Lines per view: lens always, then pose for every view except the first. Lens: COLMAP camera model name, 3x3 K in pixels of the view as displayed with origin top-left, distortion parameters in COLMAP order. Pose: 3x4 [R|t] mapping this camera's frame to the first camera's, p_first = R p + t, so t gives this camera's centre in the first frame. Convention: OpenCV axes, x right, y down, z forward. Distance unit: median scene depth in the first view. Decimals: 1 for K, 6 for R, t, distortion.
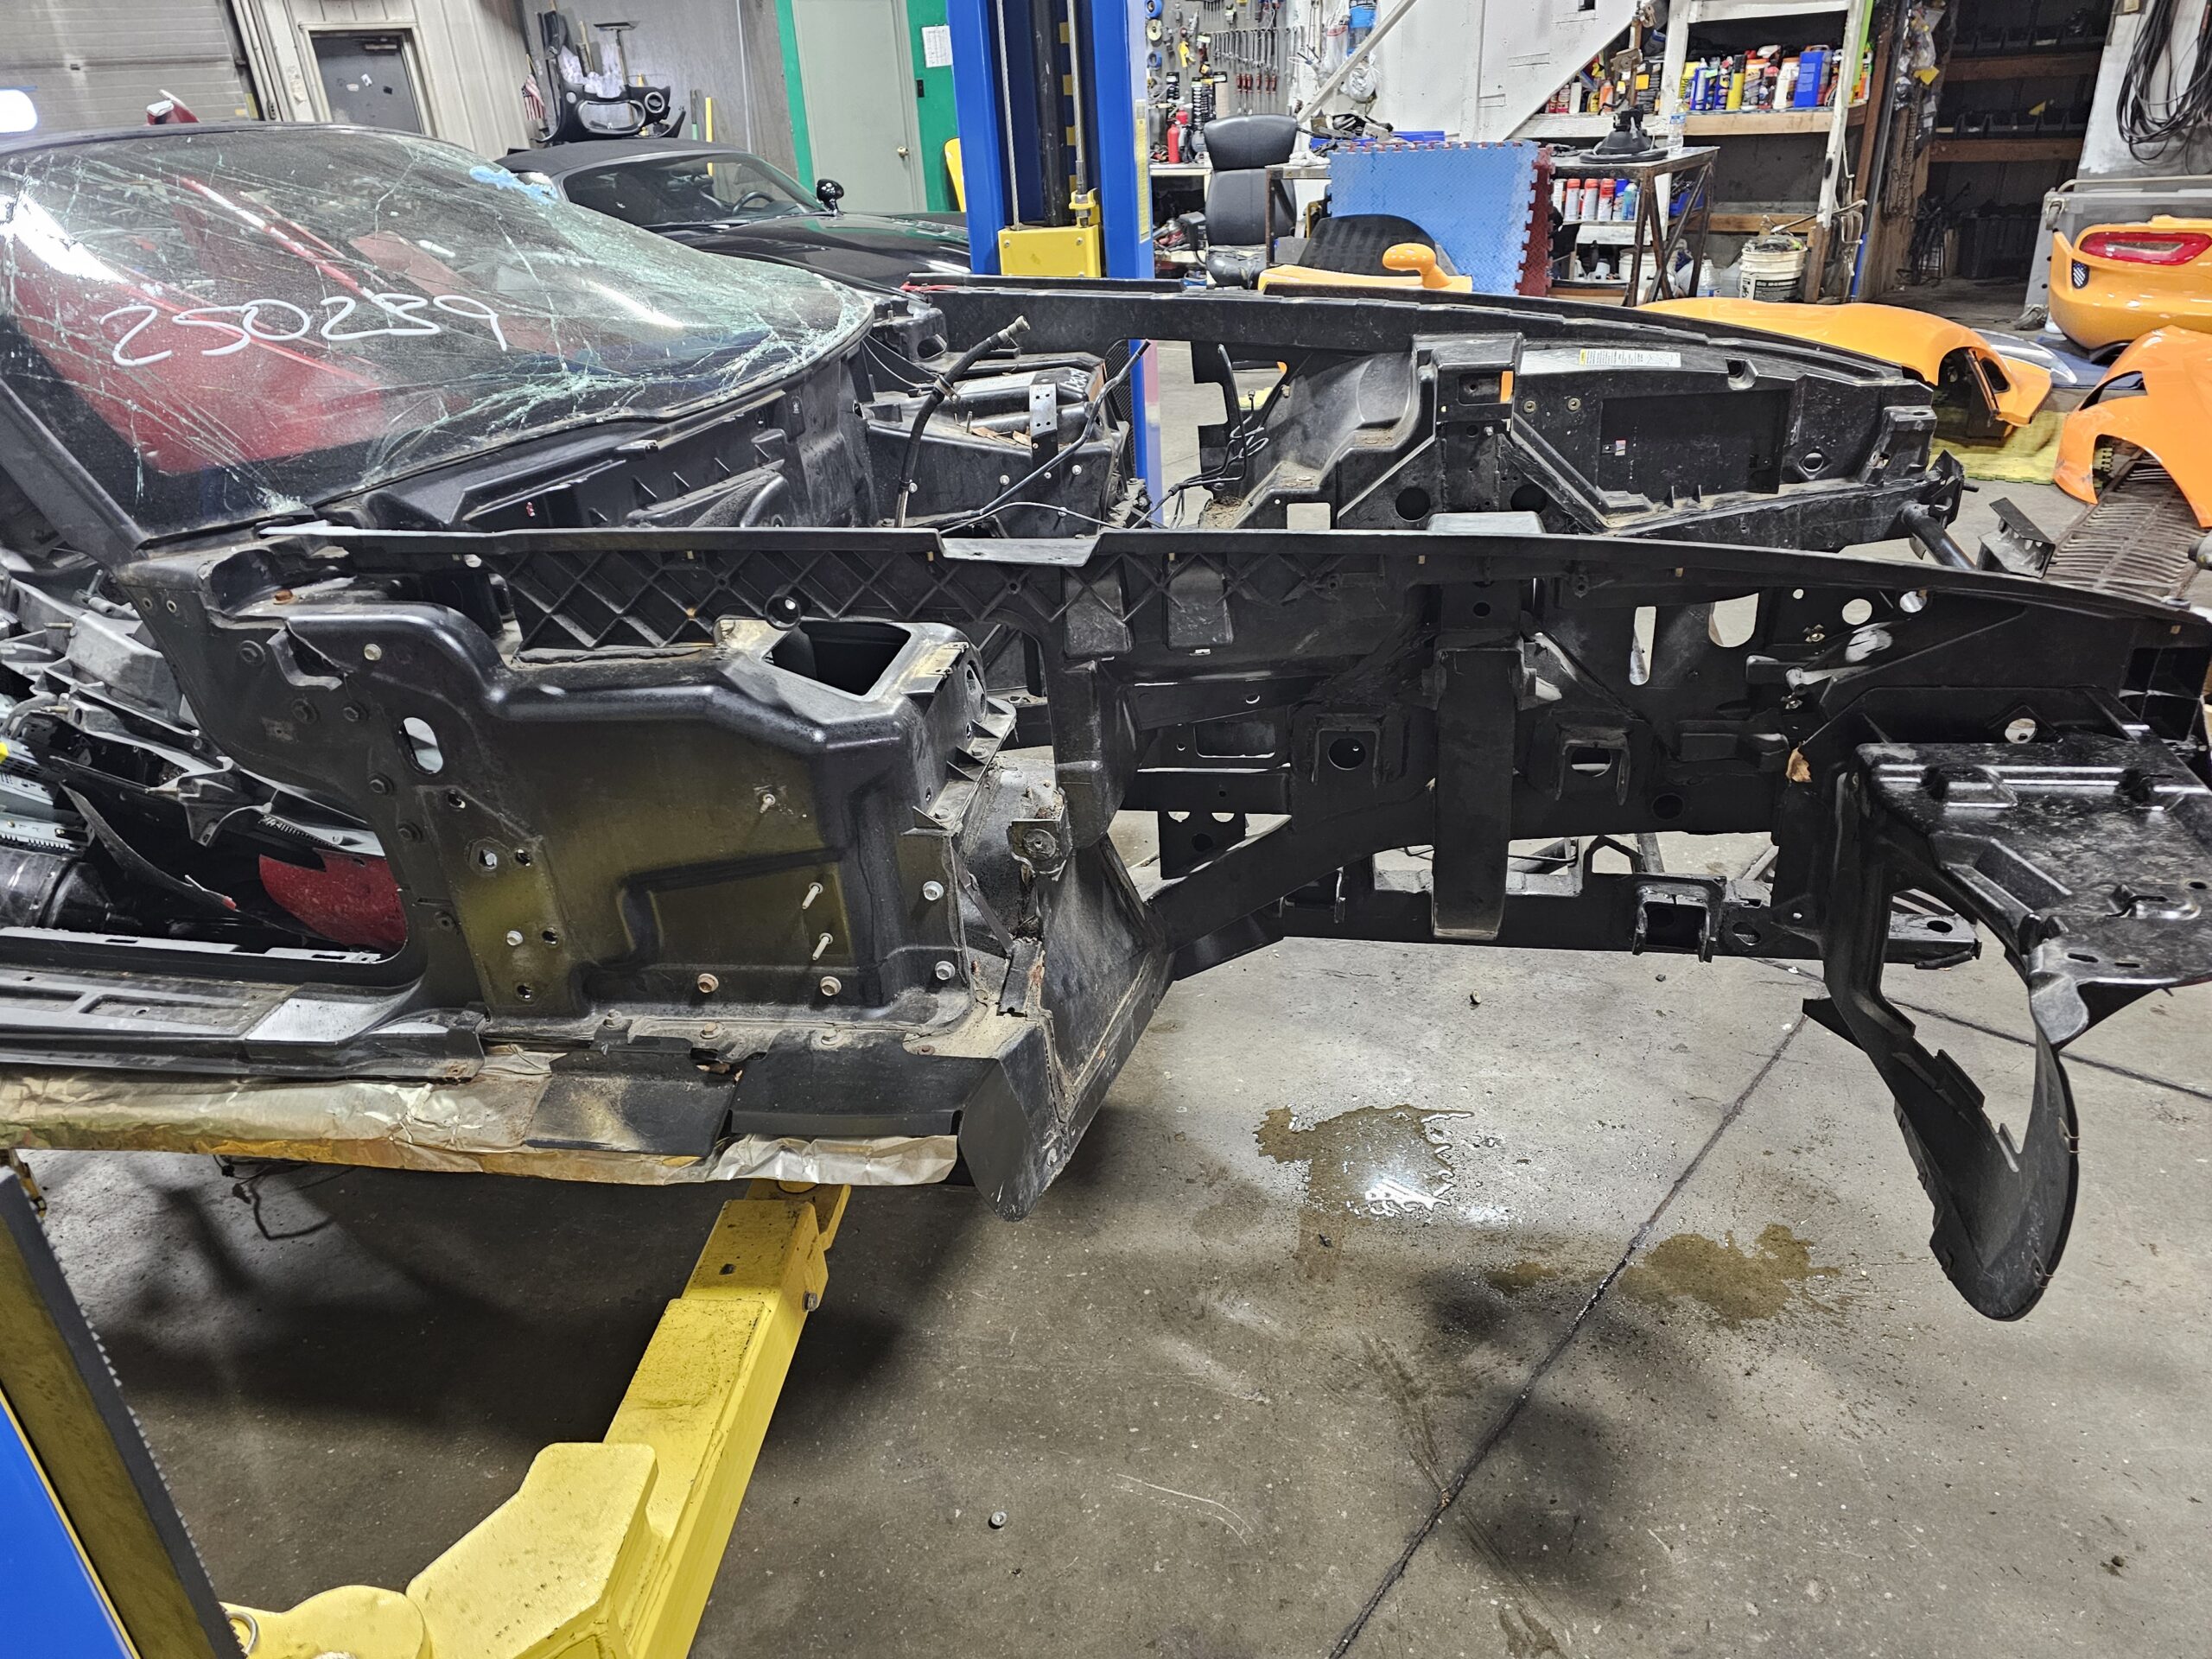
lens RADIAL K [[1490.9, 0, 1107.5], [0, 1490.9, 807.9], [0, 0, 1]] dist [0.055512, -0.036281]
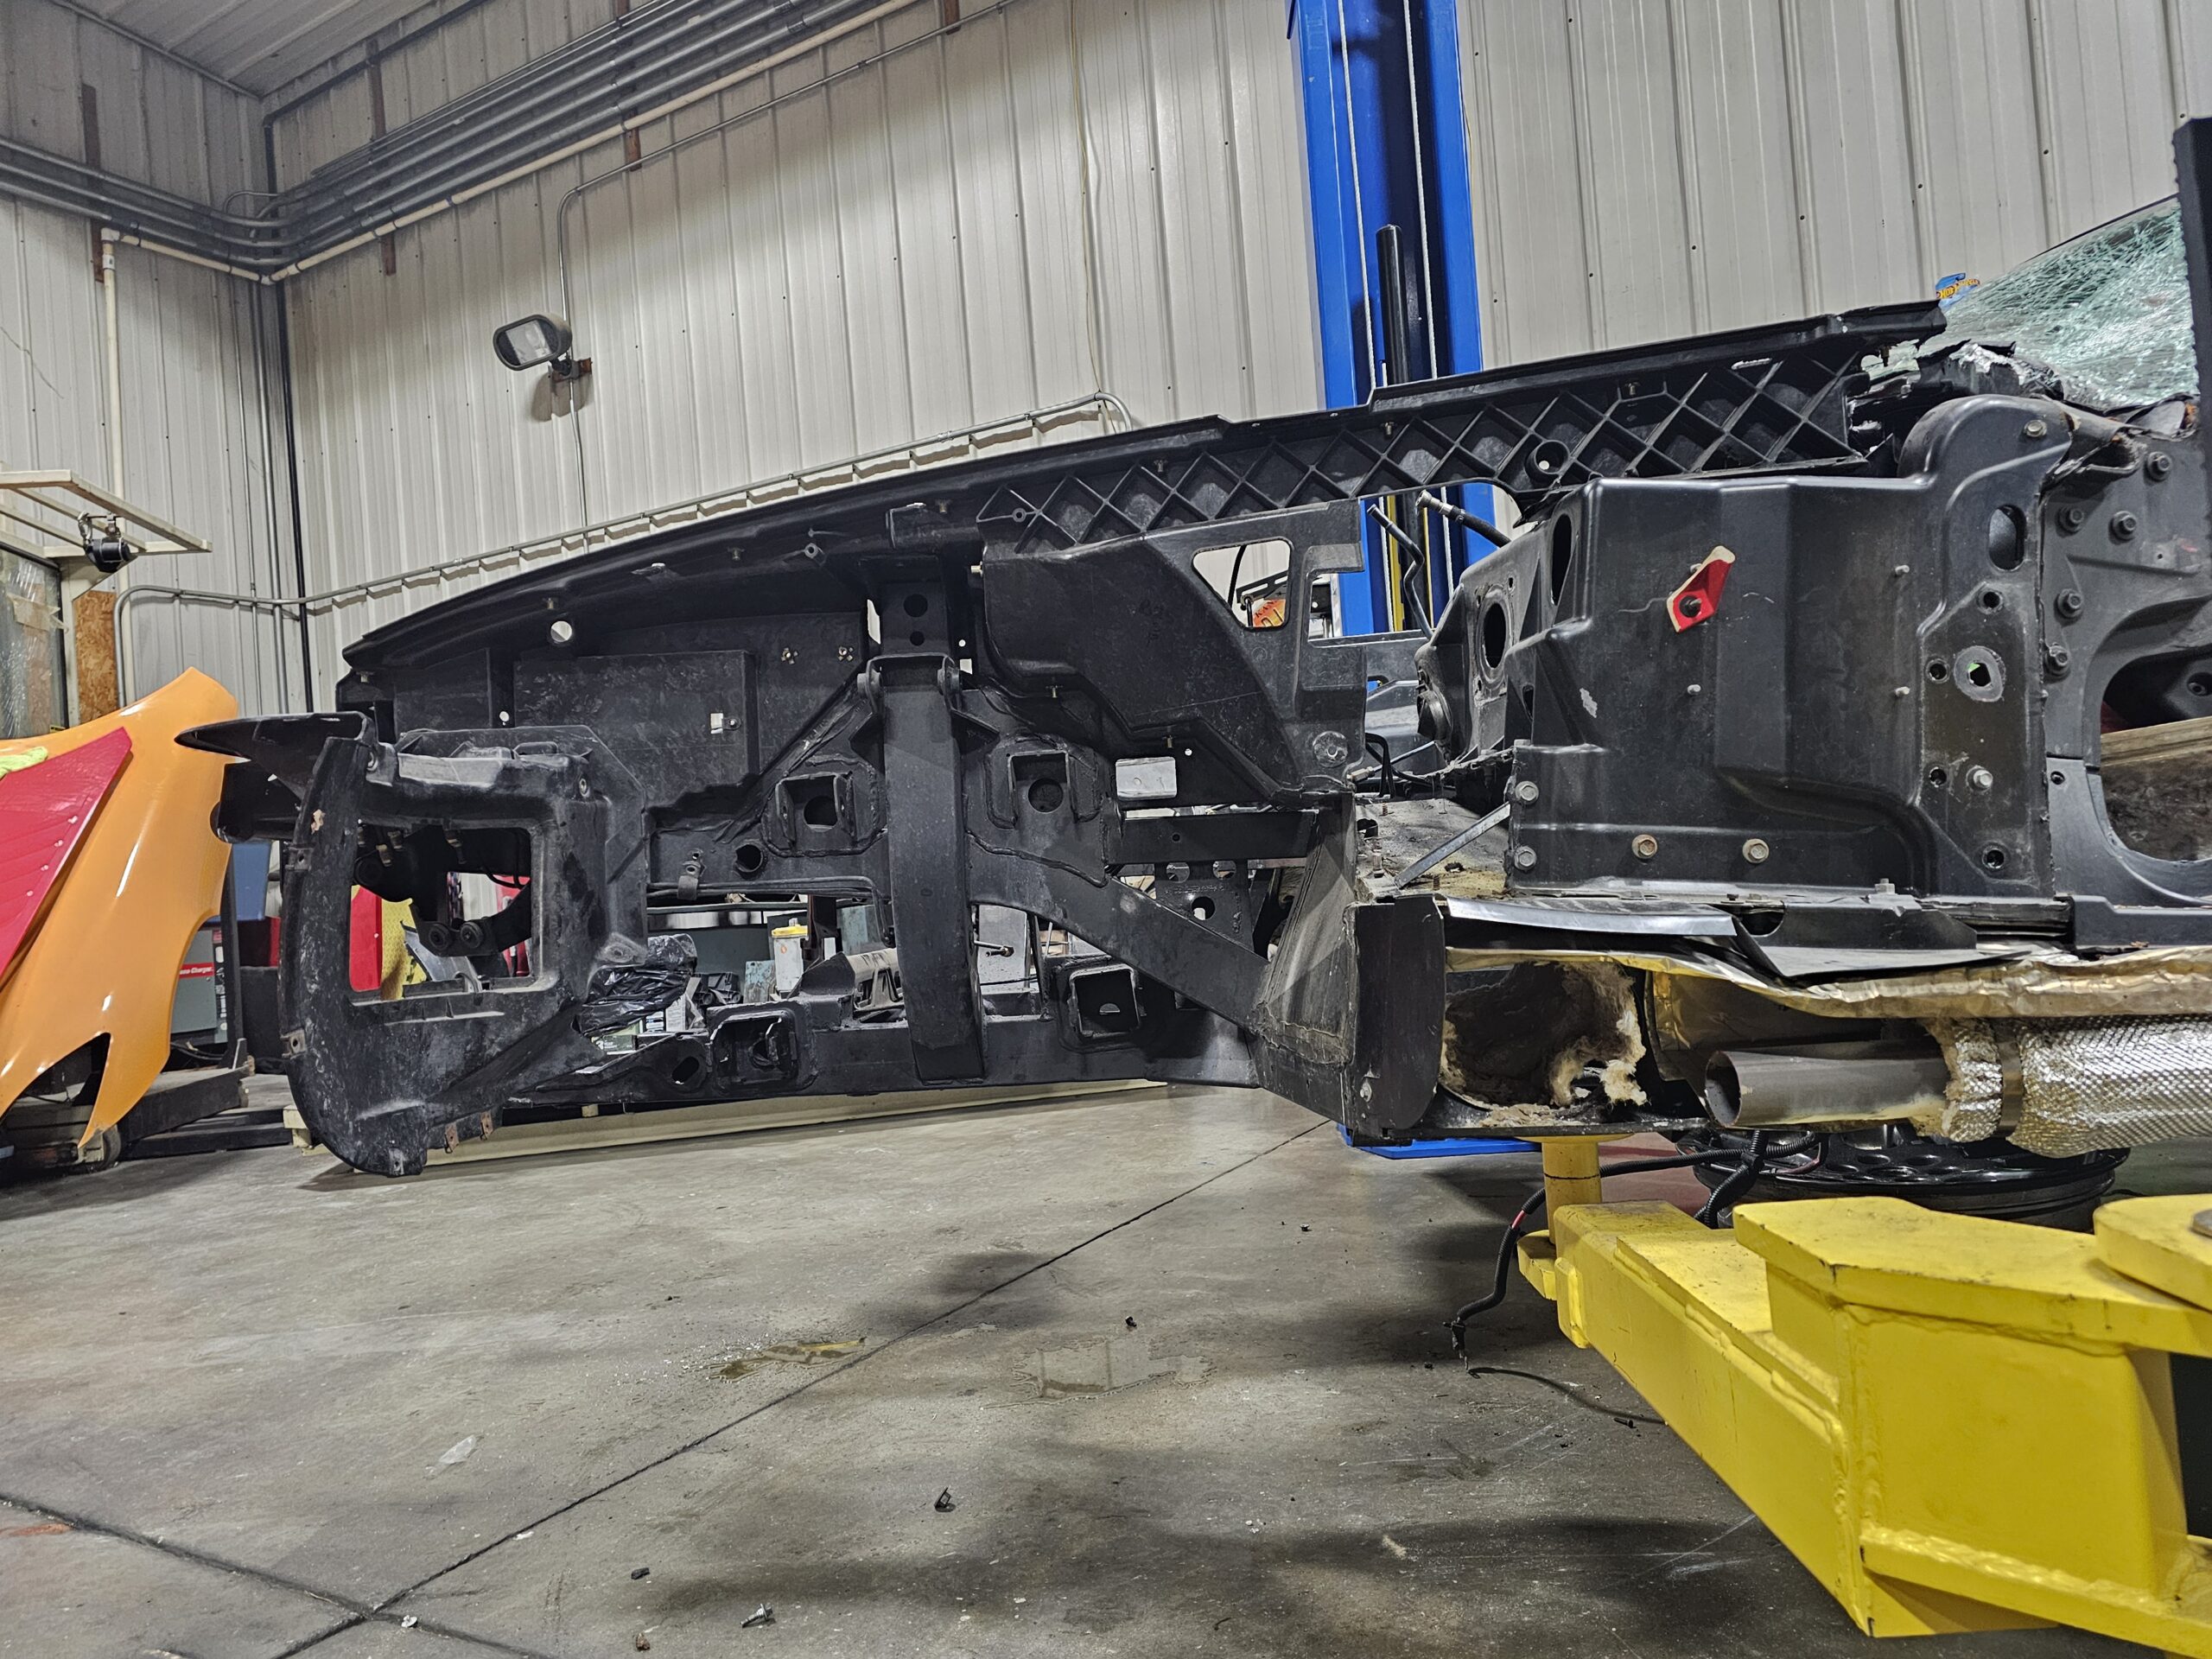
lens RADIAL K [[1501.0, 0, 1106.0], [0, 1501.0, 829.5], [0, 0, 1]] dist [0.046991, -0.032135]
pose [[-0.977044, 0.123862, -0.173330, 0.409610], [0.040024, 0.905847, 0.421711, -0.696473], [0.209244, 0.405093, -0.890009, 2.418714]]
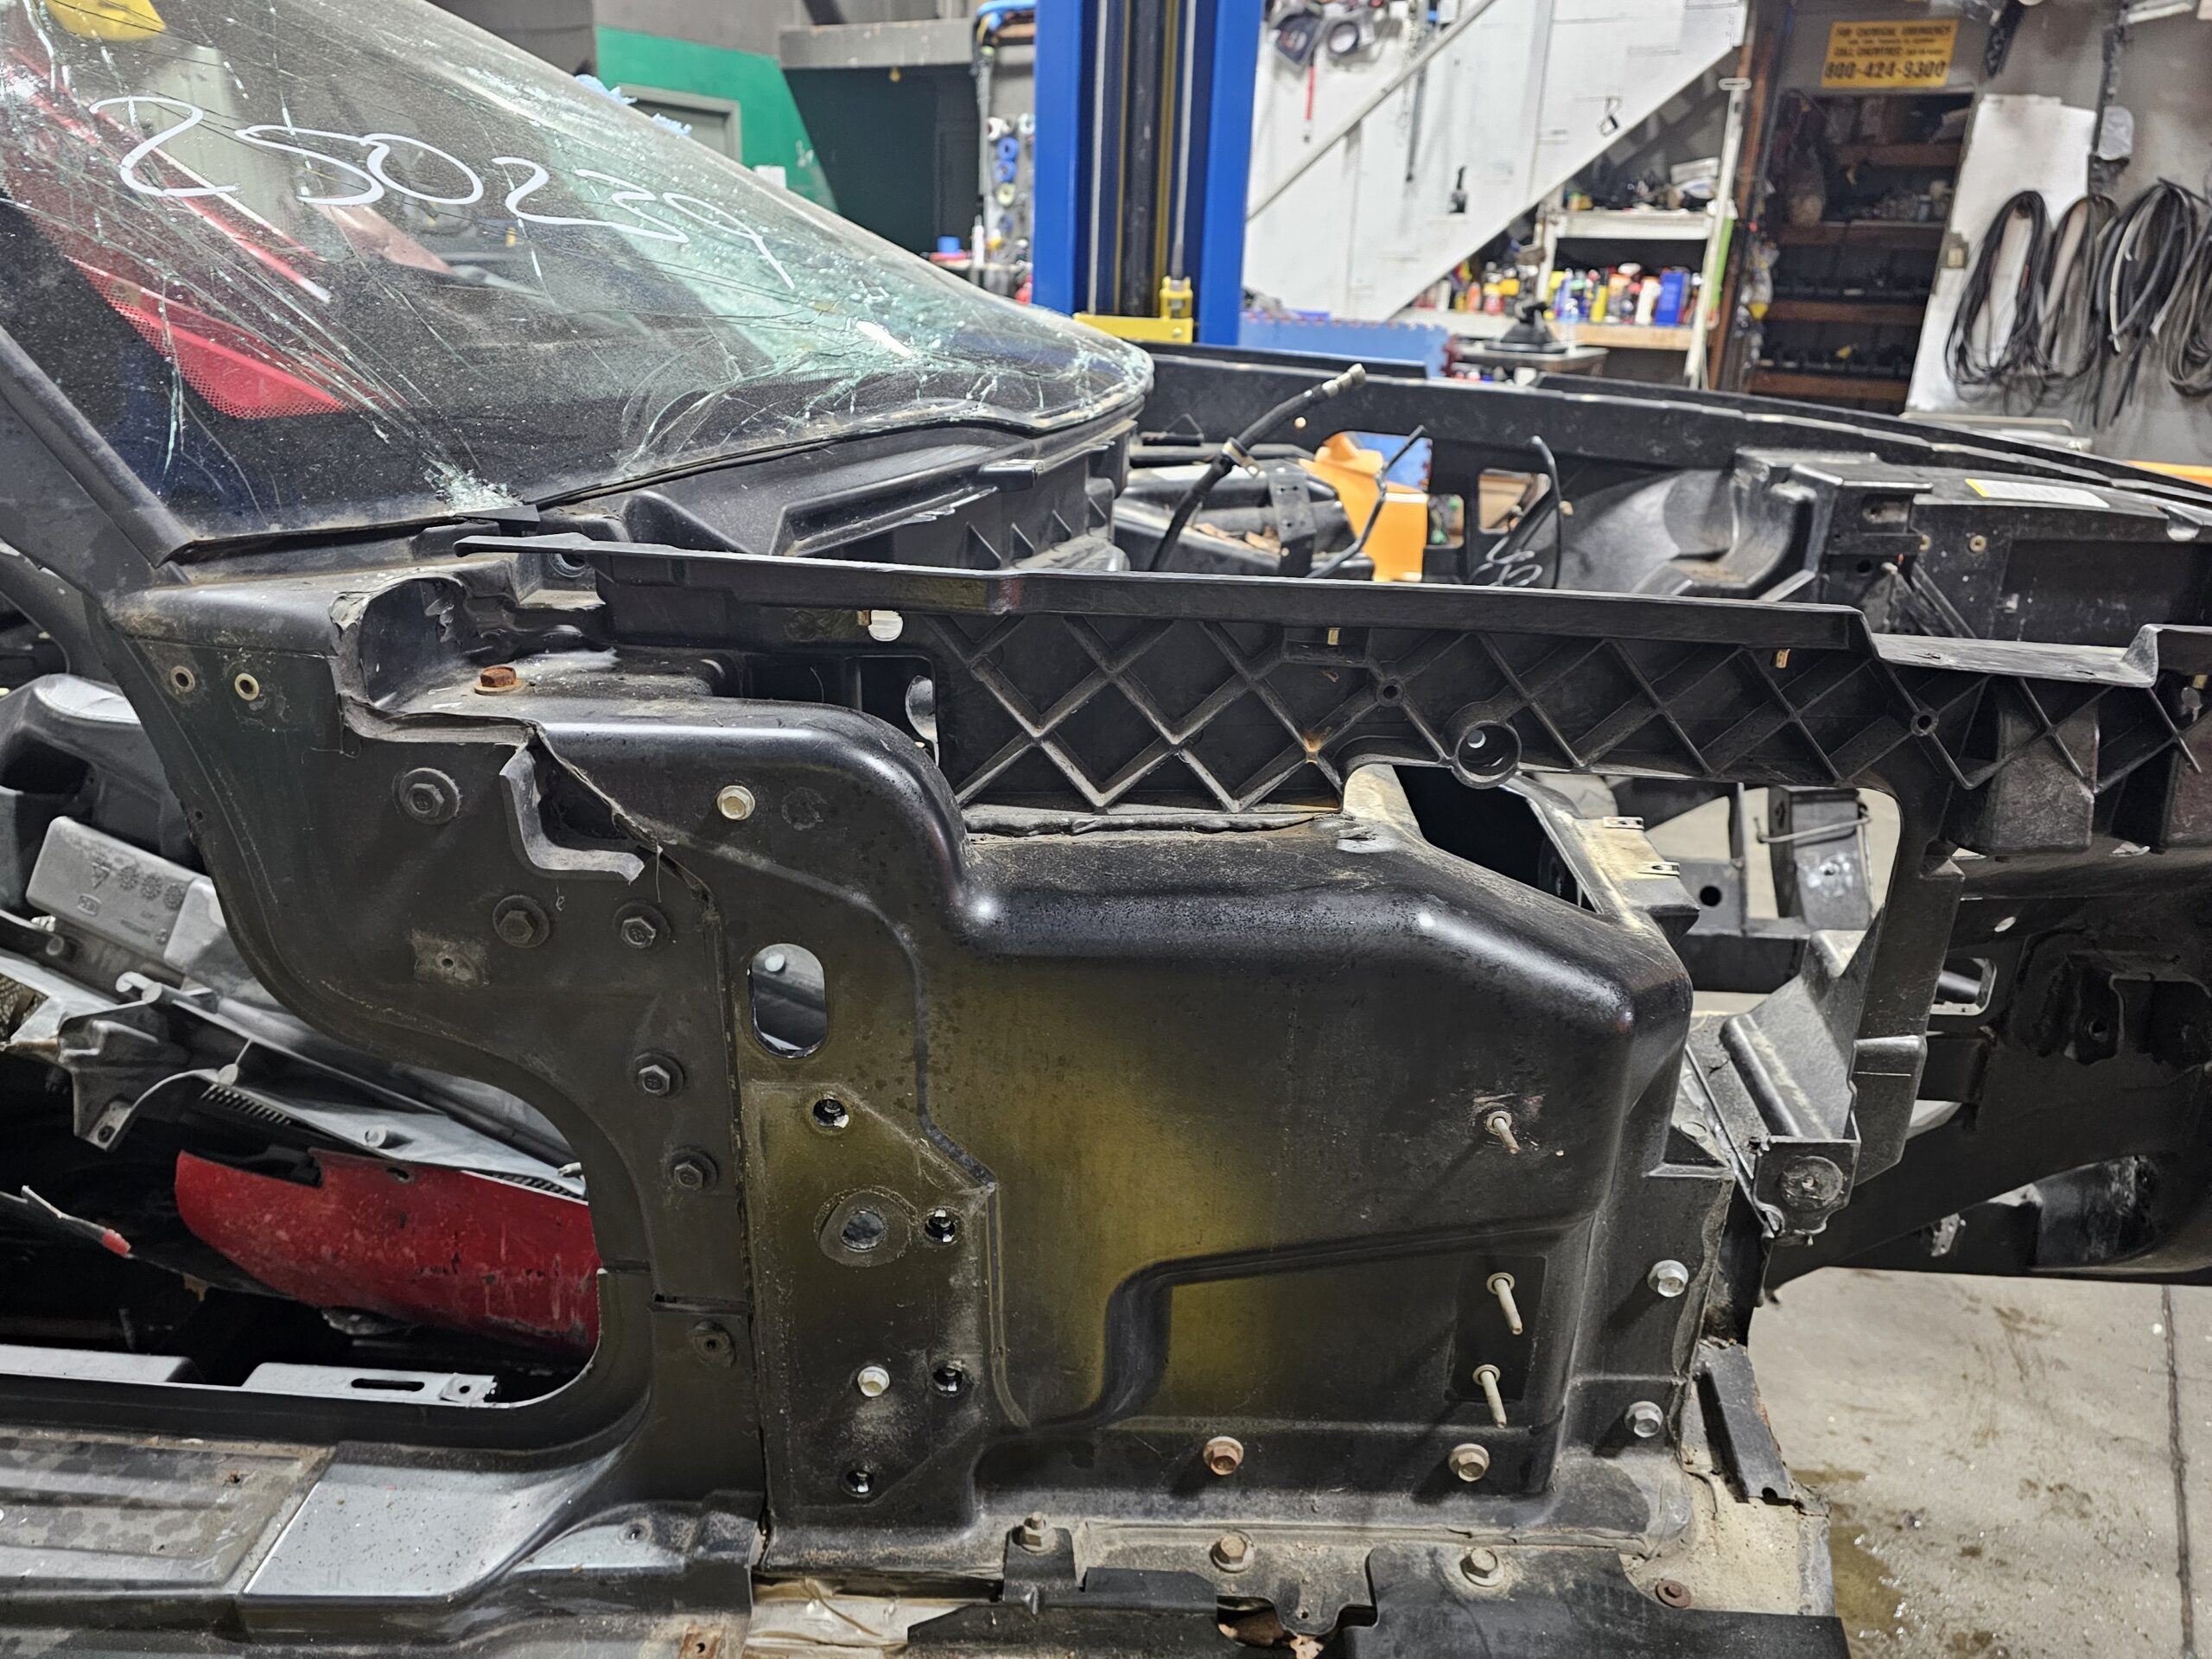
lens RADIAL K [[1501.0, 0, 1106.0], [0, 1501.0, 829.5], [0, 0, 1]] dist [0.046991, -0.032135]
pose [[0.984129, 0.035757, 0.173817, -0.378547], [-0.018000, 0.994551, -0.102681, -0.041275], [-0.176542, 0.097923, 0.979410, 0.438905]]
